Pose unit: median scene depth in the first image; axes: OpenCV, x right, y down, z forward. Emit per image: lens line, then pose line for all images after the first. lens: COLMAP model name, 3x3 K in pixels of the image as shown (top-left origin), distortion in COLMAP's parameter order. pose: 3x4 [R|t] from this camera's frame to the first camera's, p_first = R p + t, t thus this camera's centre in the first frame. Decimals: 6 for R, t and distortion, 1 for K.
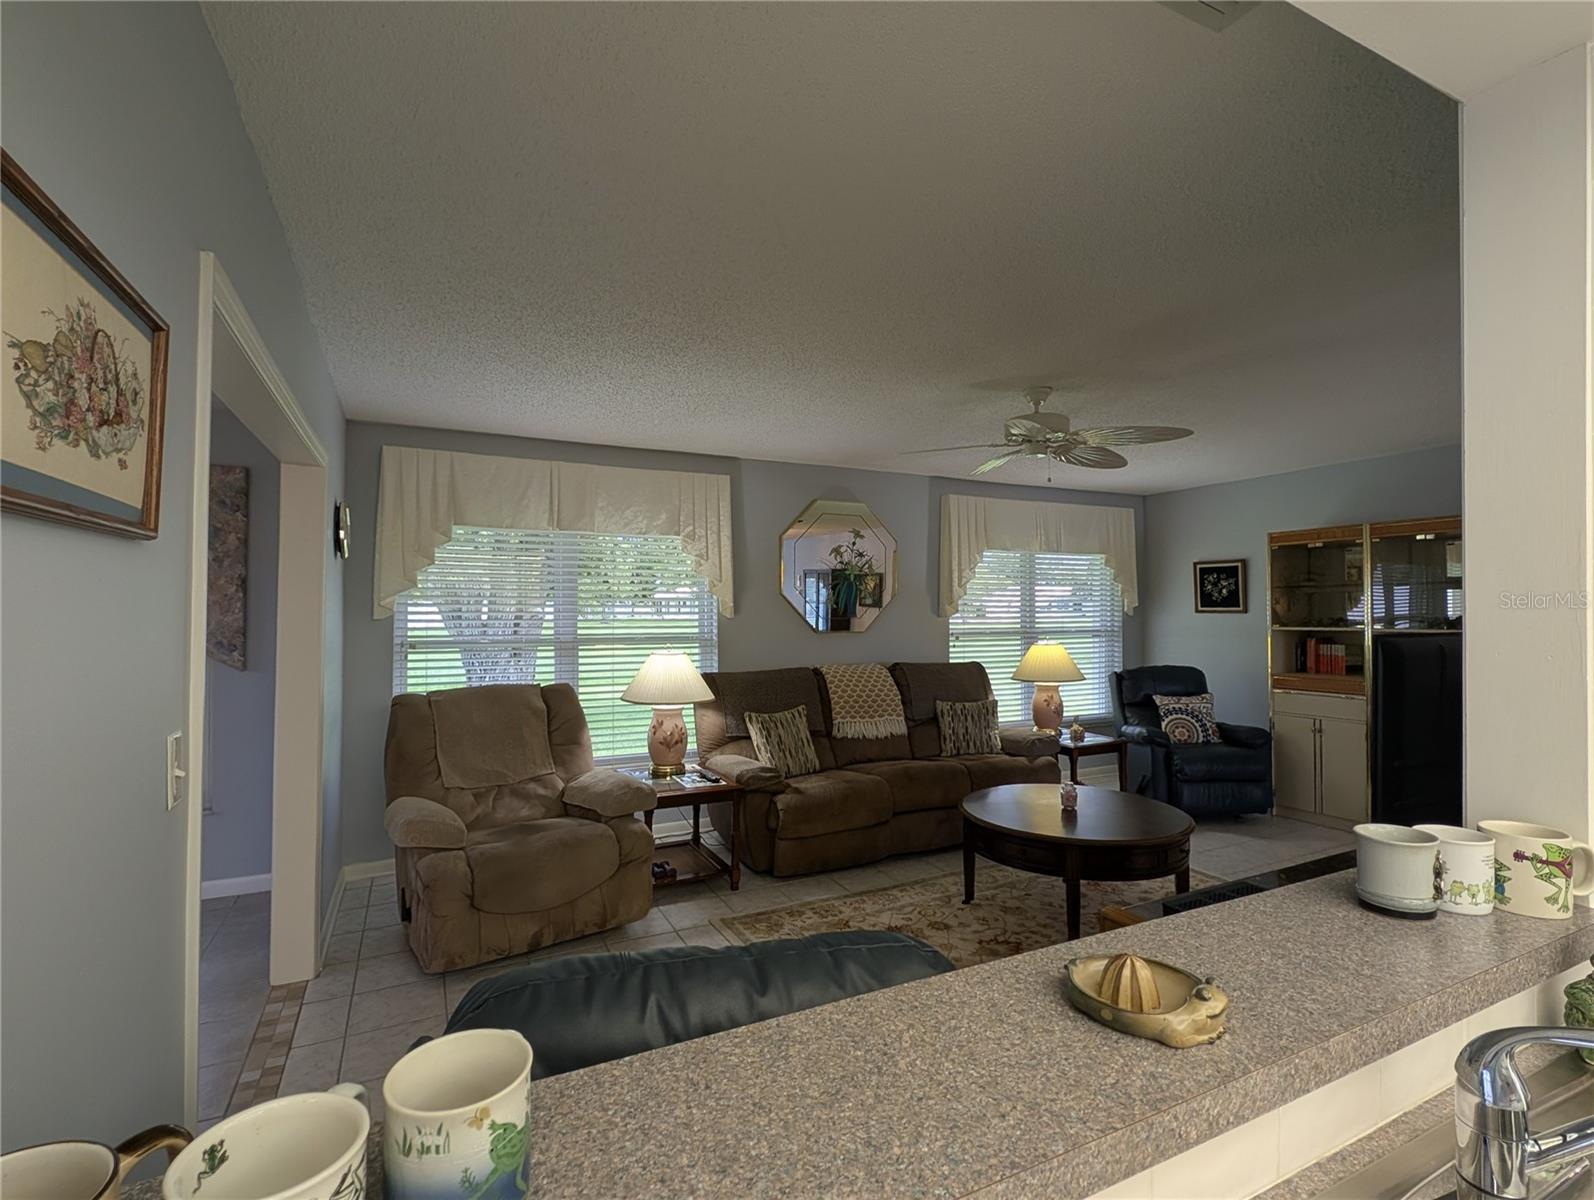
lens RADIAL K [[765.4, 0, 796.2], [0, 765.4, 595.3], [0, 0, 1]] dist [0.003366, 0.000041]
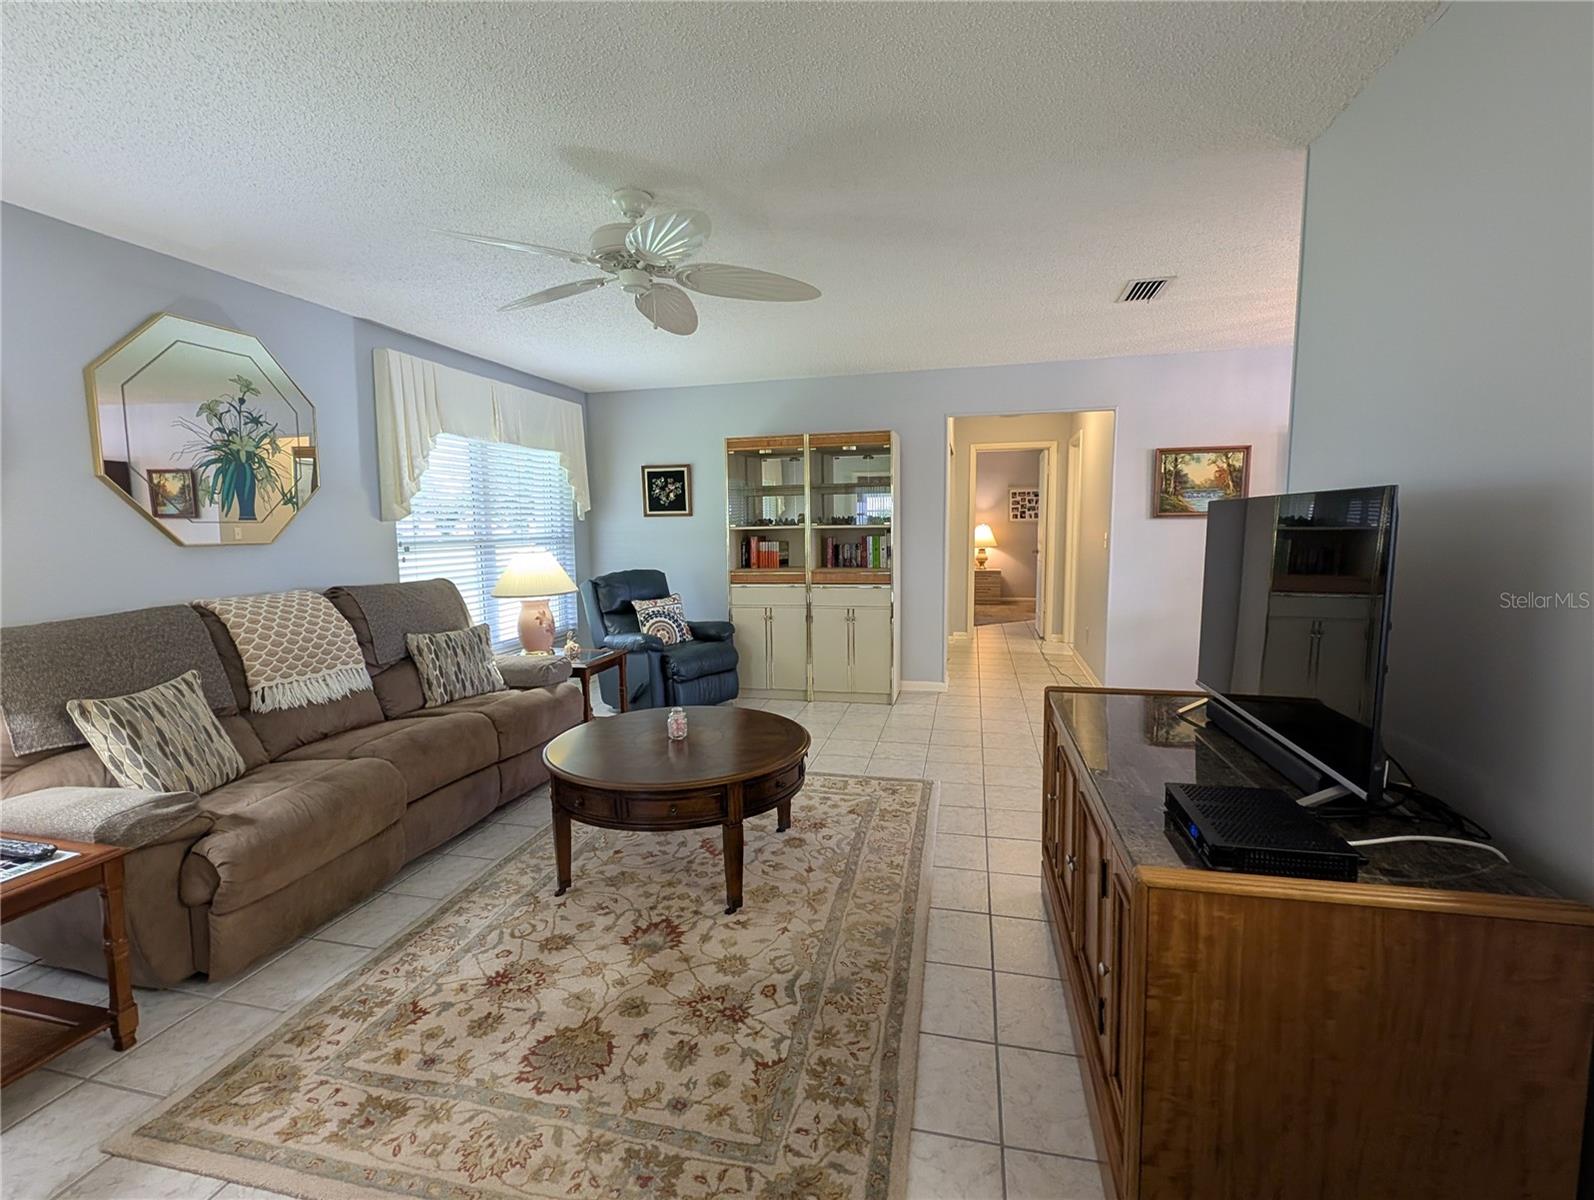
lens RADIAL K [[719.7, 0, 789.0], [0, 719.7, 597.8], [0, 0, 1]] dist [0.025560, -0.017079]
pose [[0.643561, -0.086934, 0.760442, -0.106147], [0.000228, 0.993551, 0.113390, 0.025762], [-0.765395, -0.072800, 0.639430, 0.290625]]
